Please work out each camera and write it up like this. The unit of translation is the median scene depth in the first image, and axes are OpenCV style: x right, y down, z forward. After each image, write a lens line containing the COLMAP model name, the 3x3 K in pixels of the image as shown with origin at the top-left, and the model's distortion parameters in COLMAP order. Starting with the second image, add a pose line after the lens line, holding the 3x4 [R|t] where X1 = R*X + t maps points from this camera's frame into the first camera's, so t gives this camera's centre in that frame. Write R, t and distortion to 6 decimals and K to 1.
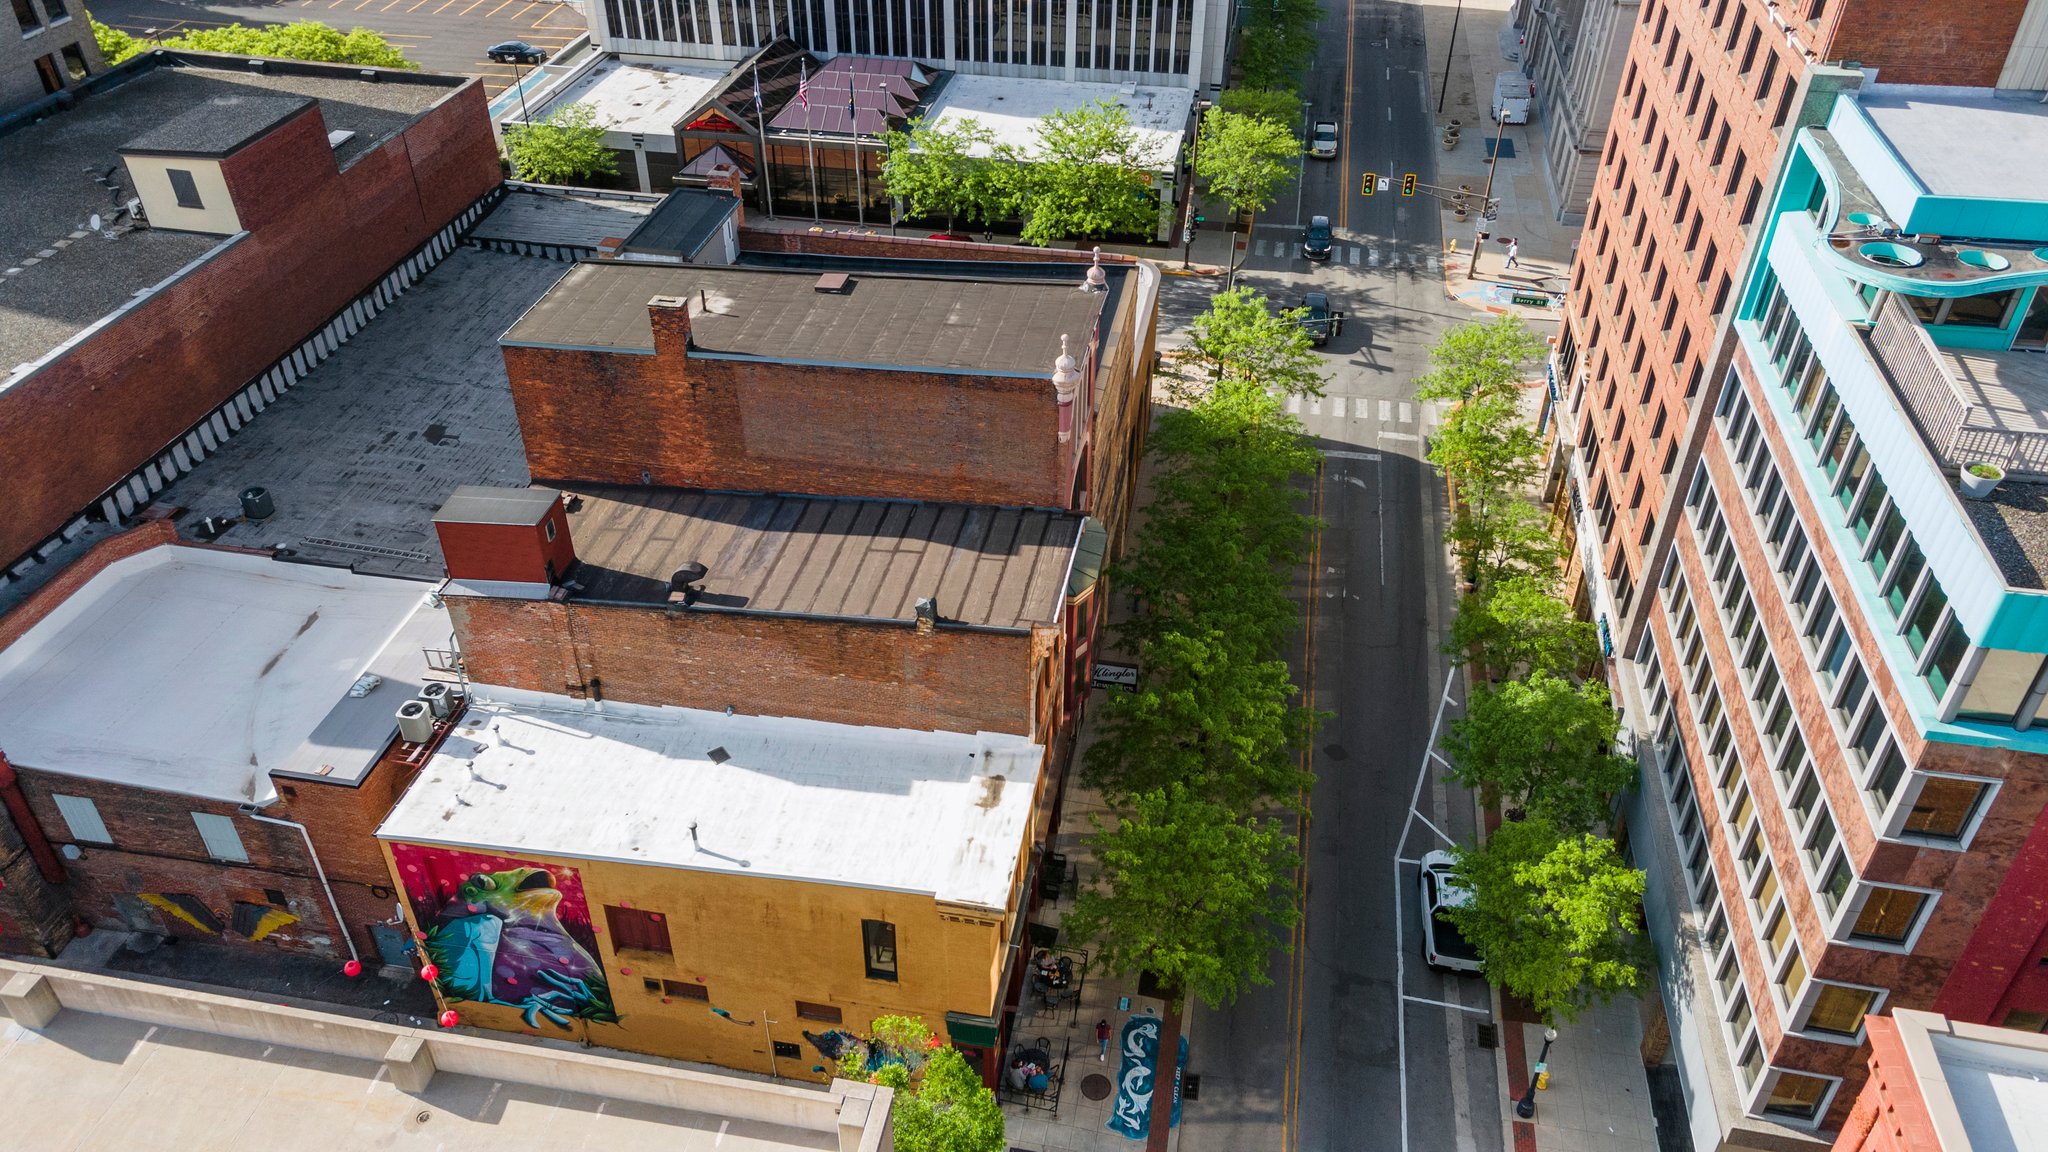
lens RADIAL K [[1485.6, 0, 1013.7], [0, 1485.6, 567.9], [0, 0, 1]] dist [0.023416, 0.069386]
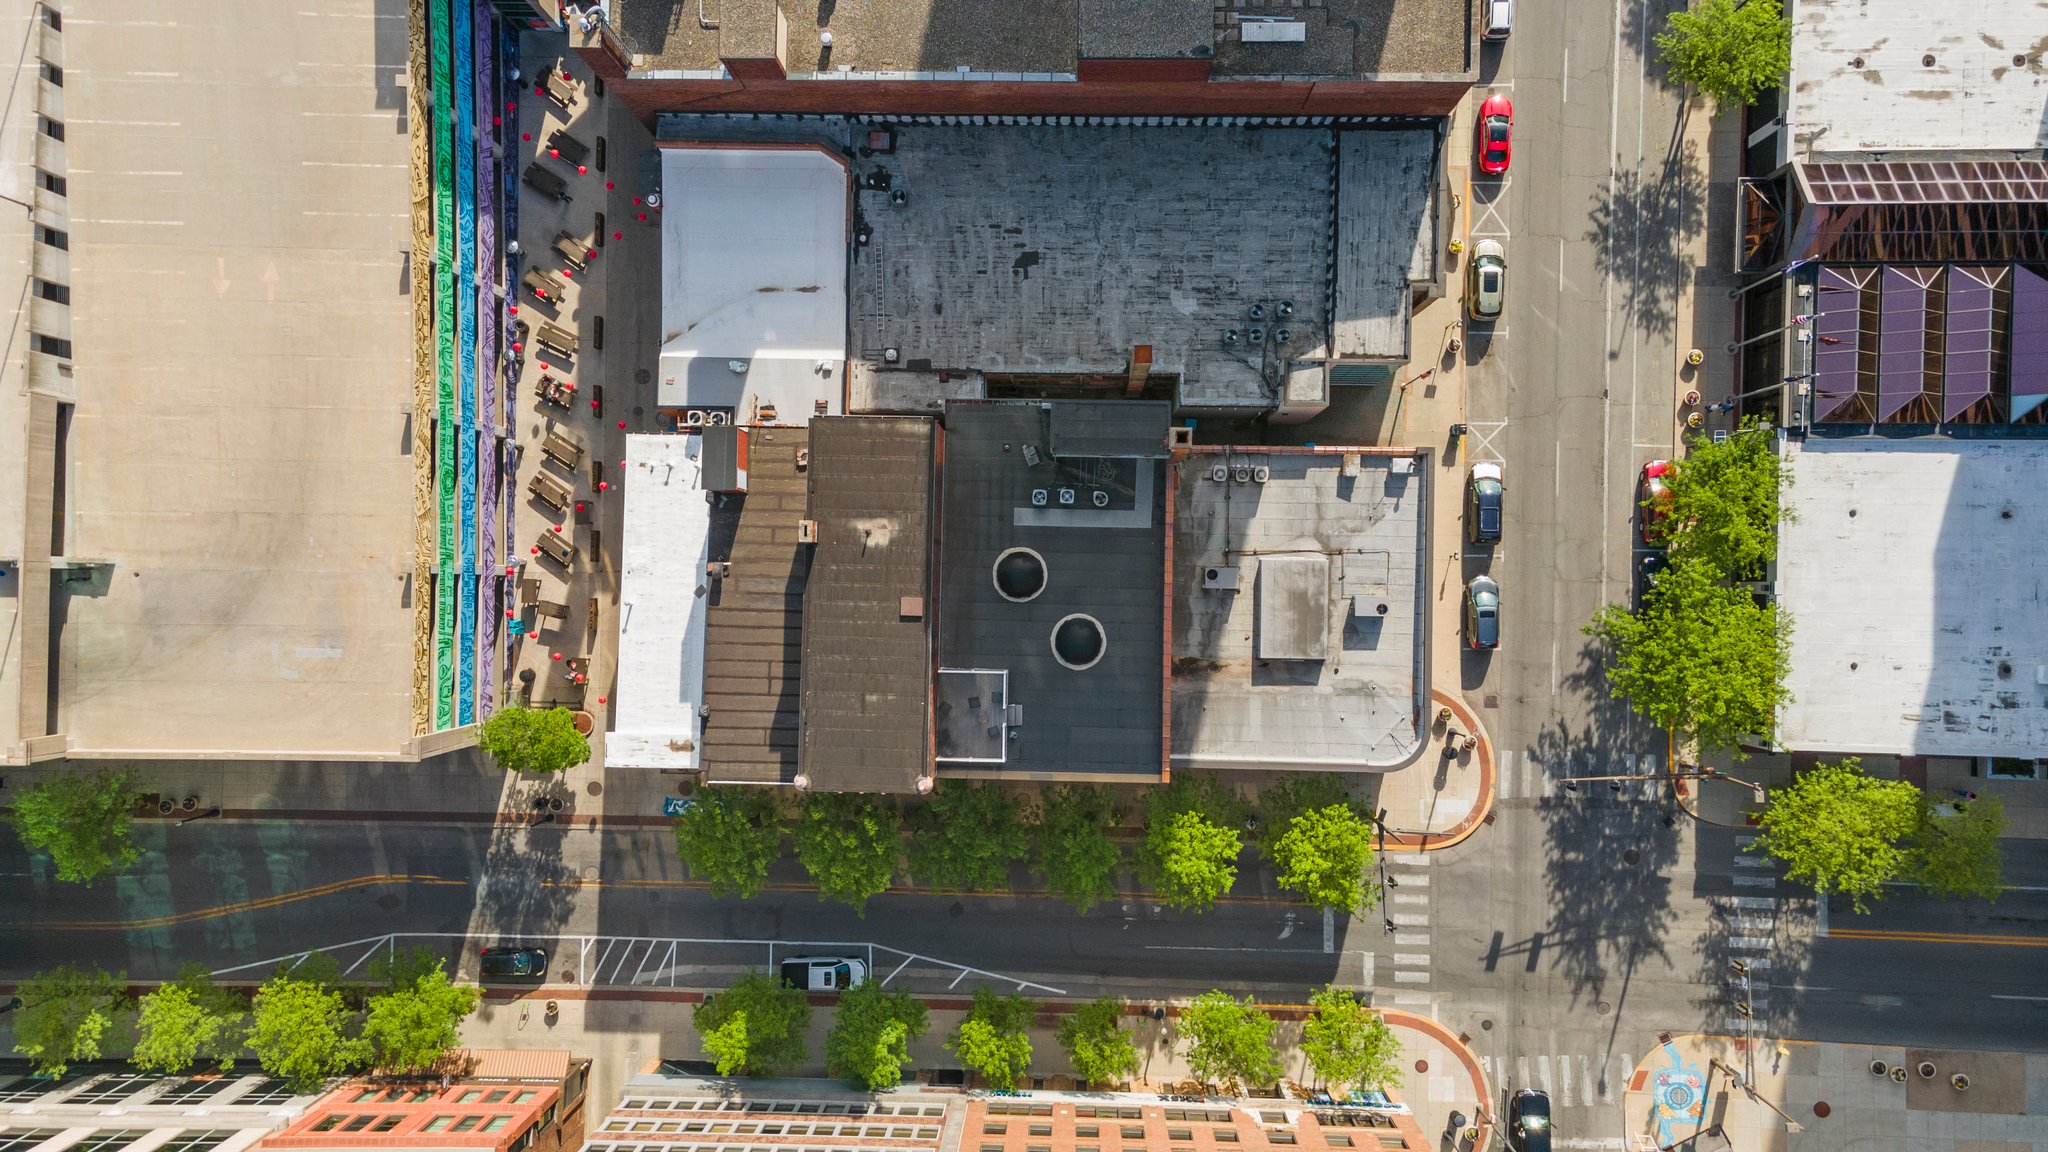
lens RADIAL K [[1485.6, 0, 1020.1], [0, 1485.6, 569.2], [0, 0, 1]] dist [0.023416, 0.069386]
pose [[0.167644, 0.985624, -0.020994, -0.085295], [-0.551010, 0.111337, 0.827038, -1.152858], [0.817486, -0.127080, 0.561754, 0.206651]]
